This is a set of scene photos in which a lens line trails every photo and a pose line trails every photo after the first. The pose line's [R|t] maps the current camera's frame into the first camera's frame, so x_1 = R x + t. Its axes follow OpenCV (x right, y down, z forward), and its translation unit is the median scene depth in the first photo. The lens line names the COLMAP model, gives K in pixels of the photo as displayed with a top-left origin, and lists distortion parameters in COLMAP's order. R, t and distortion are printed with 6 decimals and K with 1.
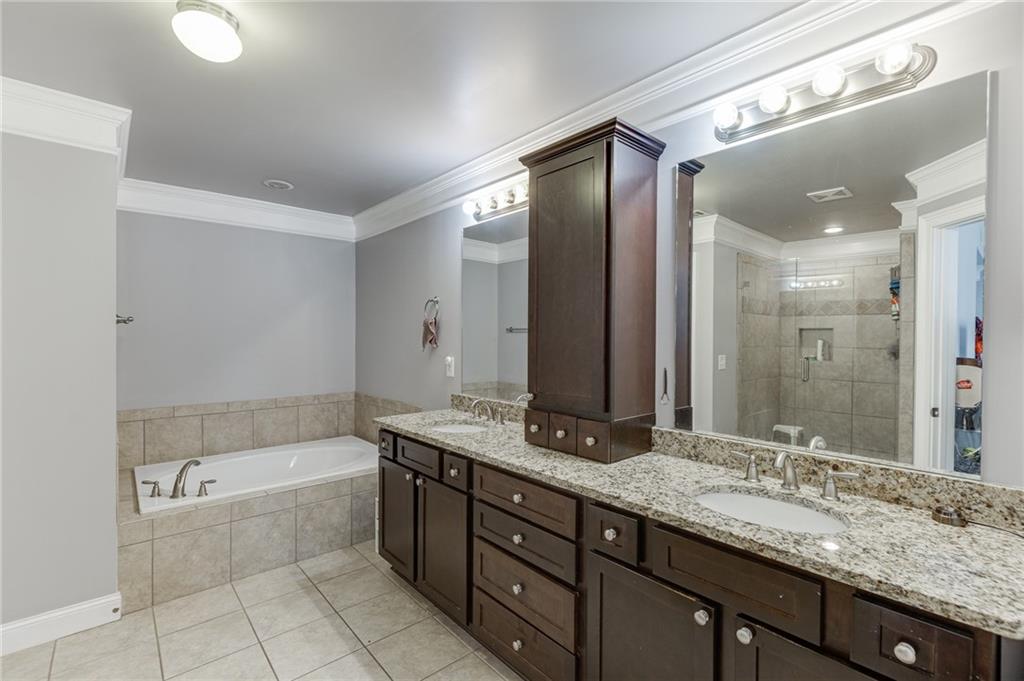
lens RADIAL K [[455.7, 0, 518.4], [0, 455.7, 343.1], [0, 0, 1]] dist [0.015301, -0.004894]
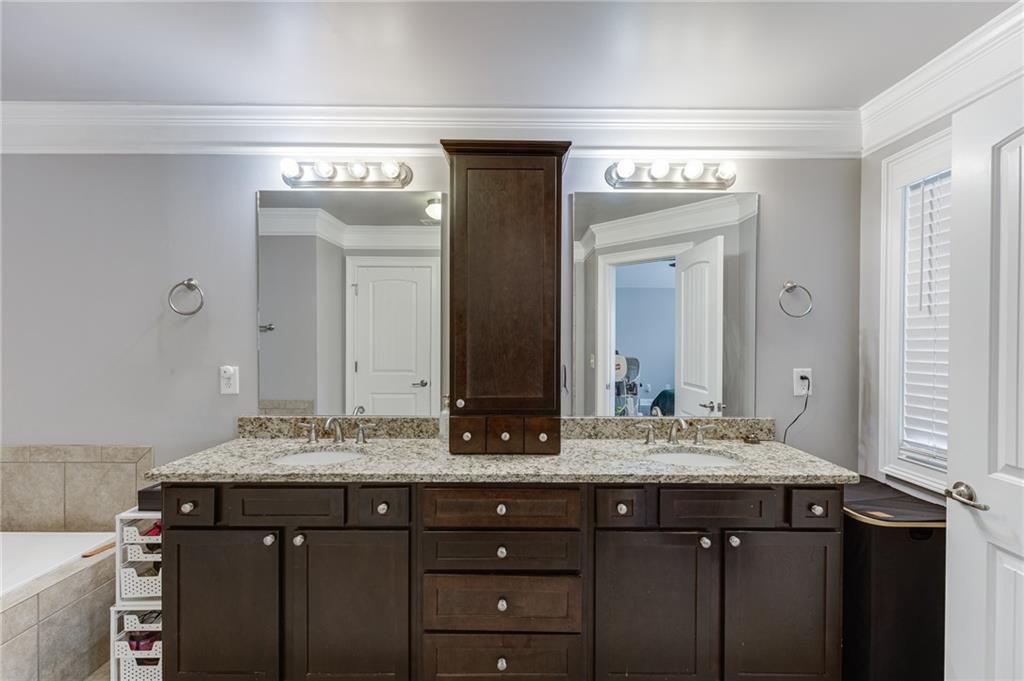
lens RADIAL K [[455.7, 0, 518.4], [0, 455.7, 343.1], [0, 0, 1]] dist [0.015301, -0.004894]
pose [[0.668840, -0.009592, 0.743344, -0.678197], [0.008966, 0.999948, 0.004836, -0.008580], [-0.743352, 0.003431, 0.668891, 0.339480]]
